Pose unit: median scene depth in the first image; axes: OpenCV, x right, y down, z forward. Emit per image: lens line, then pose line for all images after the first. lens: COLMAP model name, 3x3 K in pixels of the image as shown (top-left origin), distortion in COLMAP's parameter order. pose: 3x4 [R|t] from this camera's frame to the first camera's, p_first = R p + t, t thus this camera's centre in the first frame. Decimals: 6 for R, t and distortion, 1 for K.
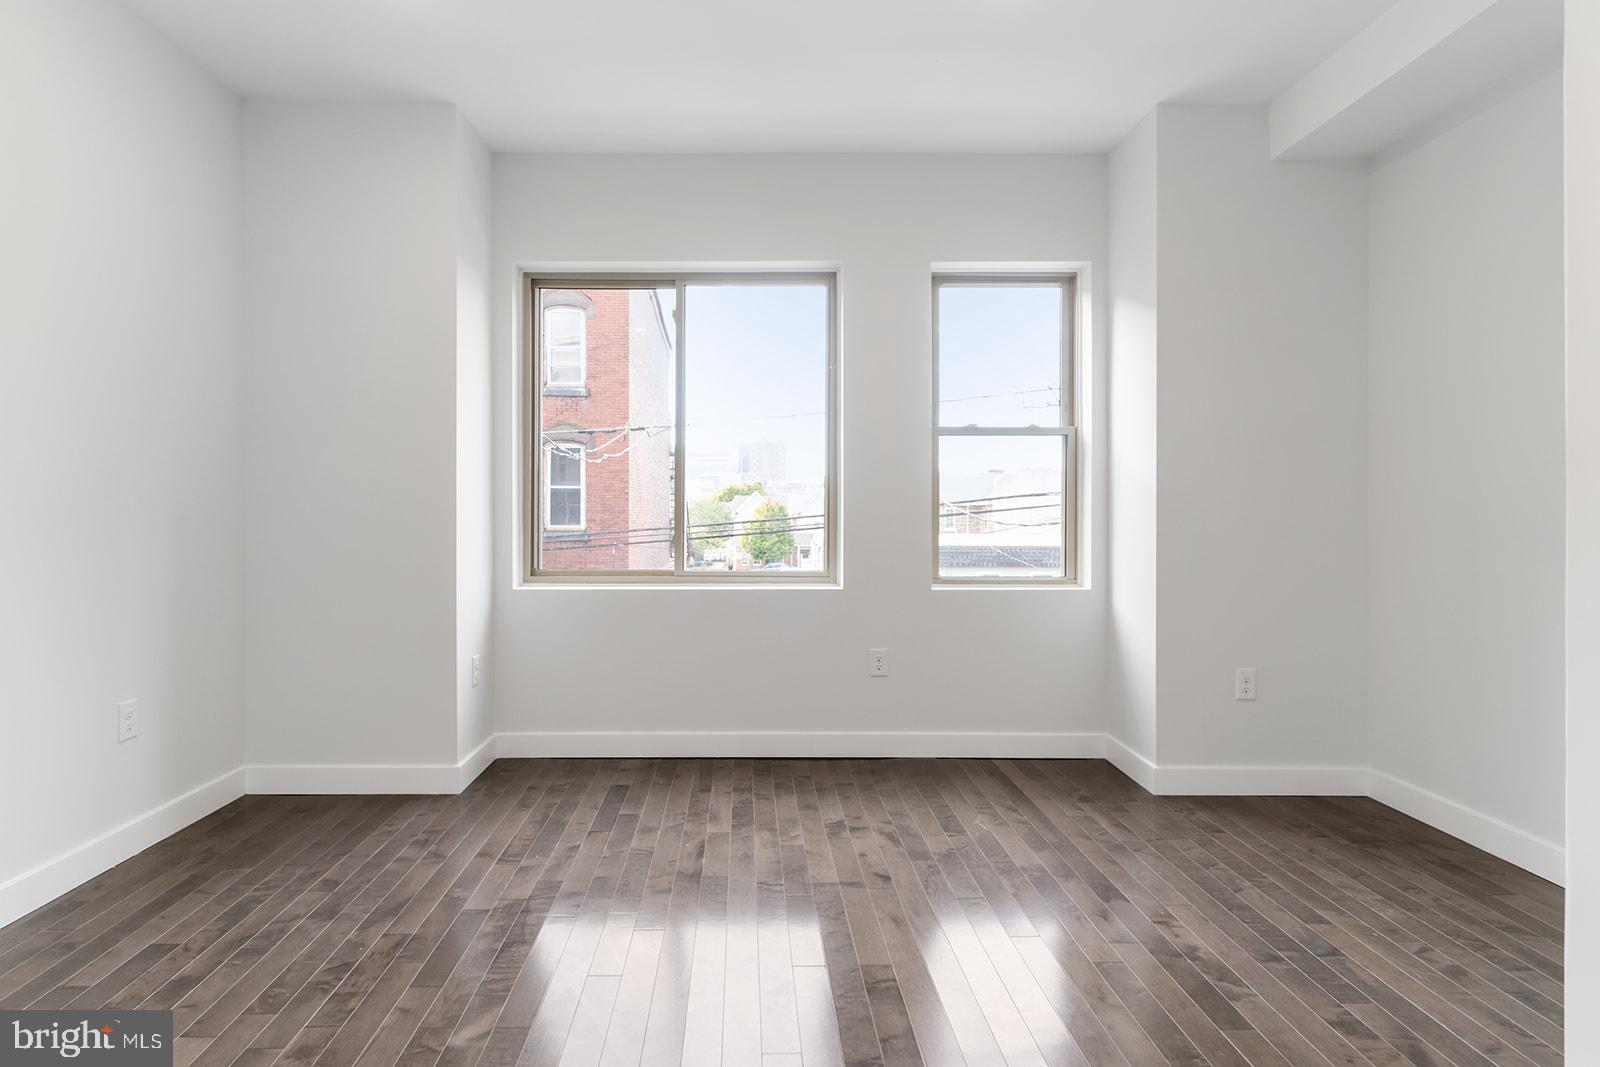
lens RADIAL K [[824.0, 0, 752.4], [0, 824.0, 513.2], [0, 0, 1]] dist [-0.005152, 0.003454]
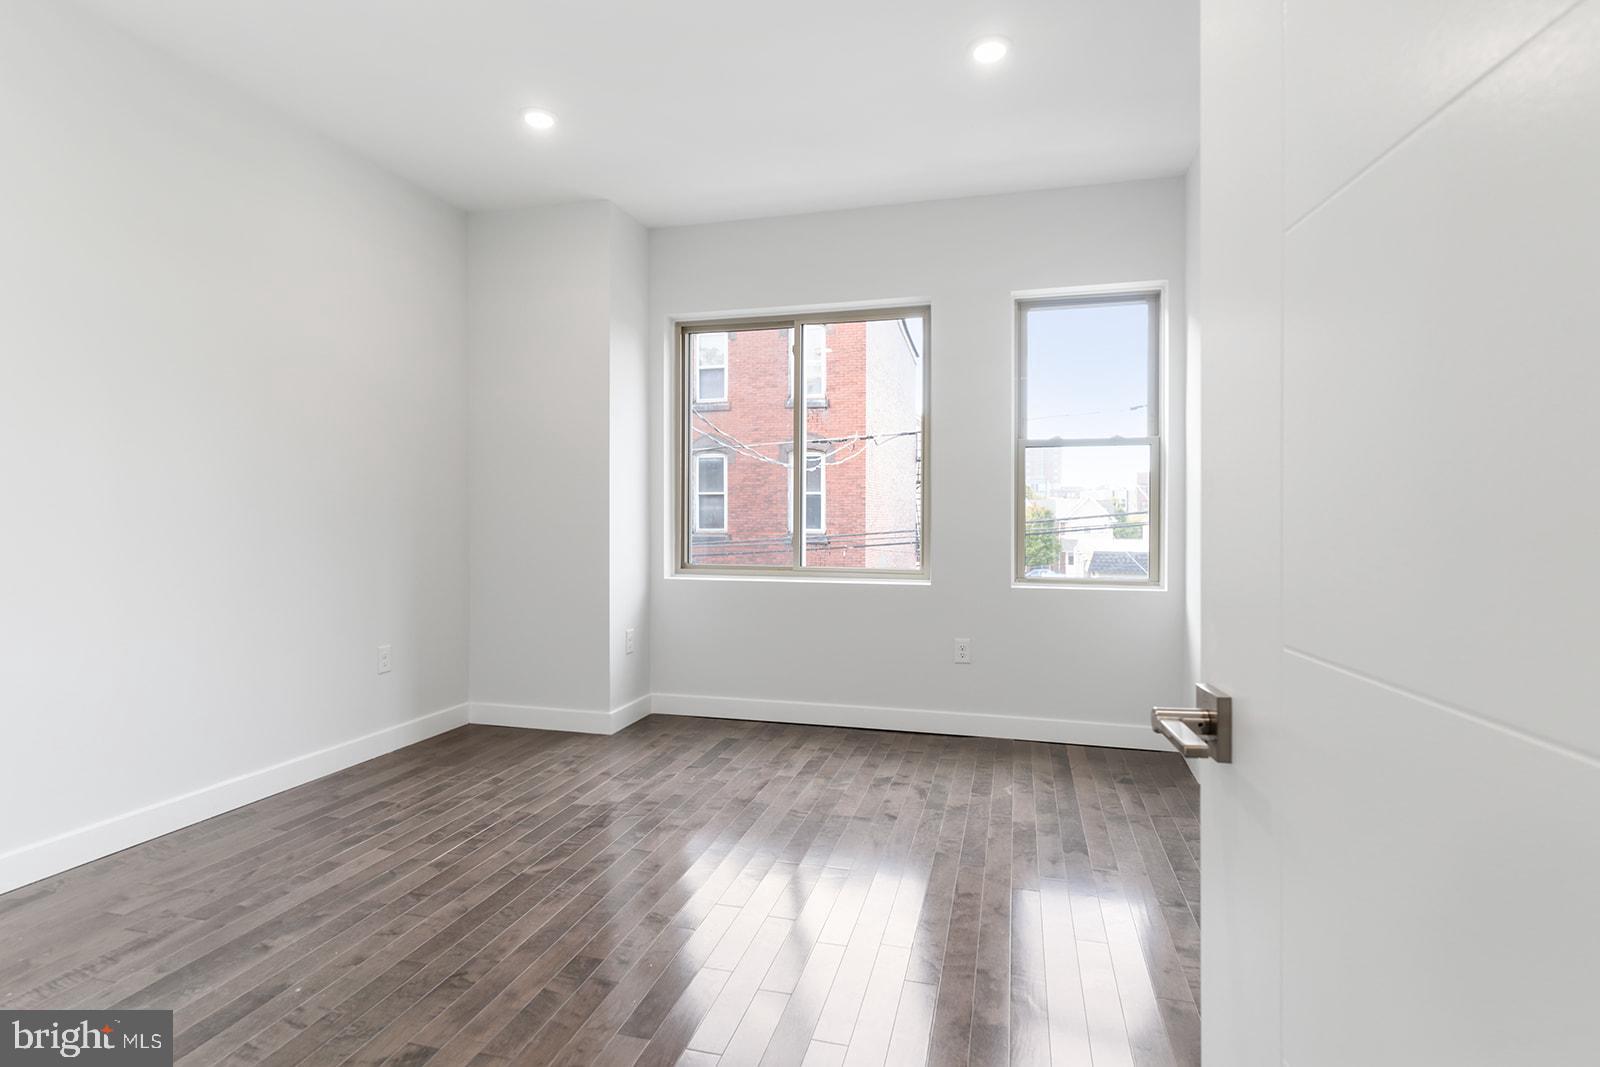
lens RADIAL K [[824.0, 0, 801.4], [0, 824.0, 527.0], [0, 0, 1]] dist [-0.005152, 0.003454]
pose [[0.962485, 0.005377, -0.271280, 0.243645], [-0.002149, 0.999923, 0.012191, -0.001704], [0.271325, -0.011151, 0.962423, -0.140279]]
